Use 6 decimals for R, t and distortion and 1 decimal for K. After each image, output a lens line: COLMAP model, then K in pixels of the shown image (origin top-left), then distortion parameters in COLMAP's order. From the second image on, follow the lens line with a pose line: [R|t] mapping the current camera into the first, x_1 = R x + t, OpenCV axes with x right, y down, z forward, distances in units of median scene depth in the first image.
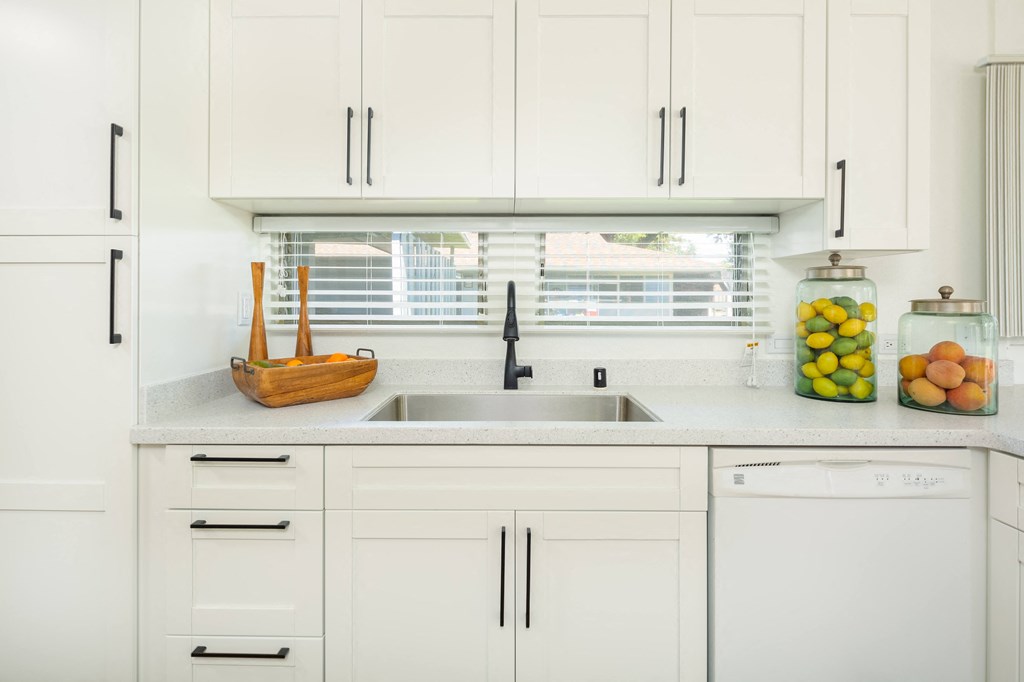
lens RADIAL K [[538.8, 0, 509.8], [0, 538.8, 298.4], [0, 0, 1]] dist [0.018270, 0.000056]
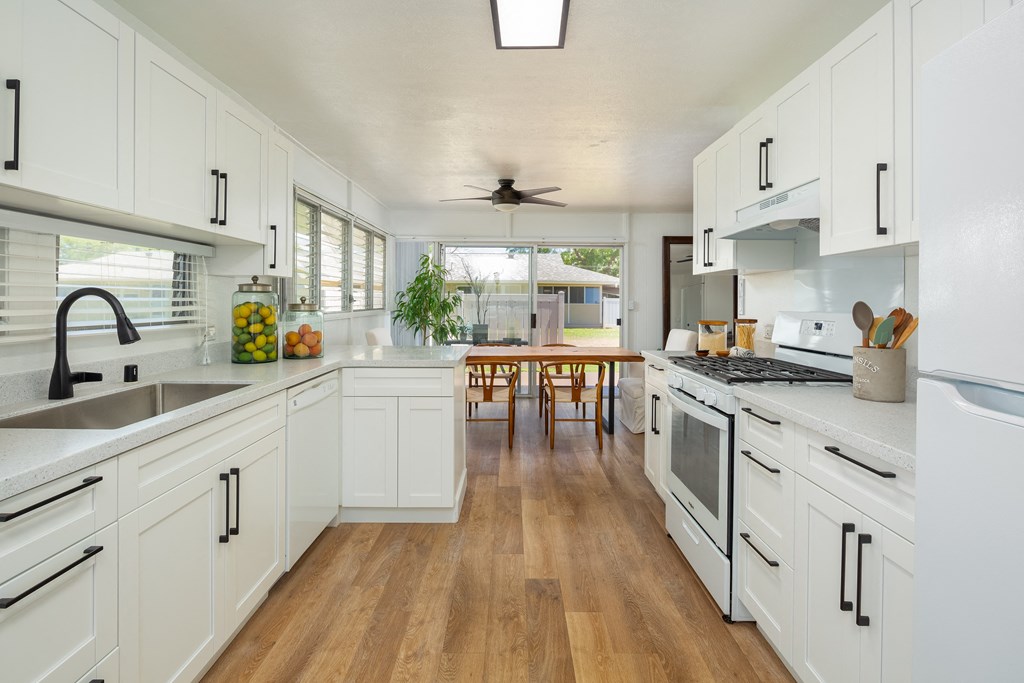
lens RADIAL K [[490.7, 0, 512.0], [0, 490.7, 341.5], [0, 0, 1]] dist [-0.002157, -0.000244]
pose [[-0.013724, -0.079306, 0.996756, -0.950488], [-0.006136, 0.996838, 0.079228, -0.007095], [-0.999887, -0.005029, -0.014167, 0.230385]]
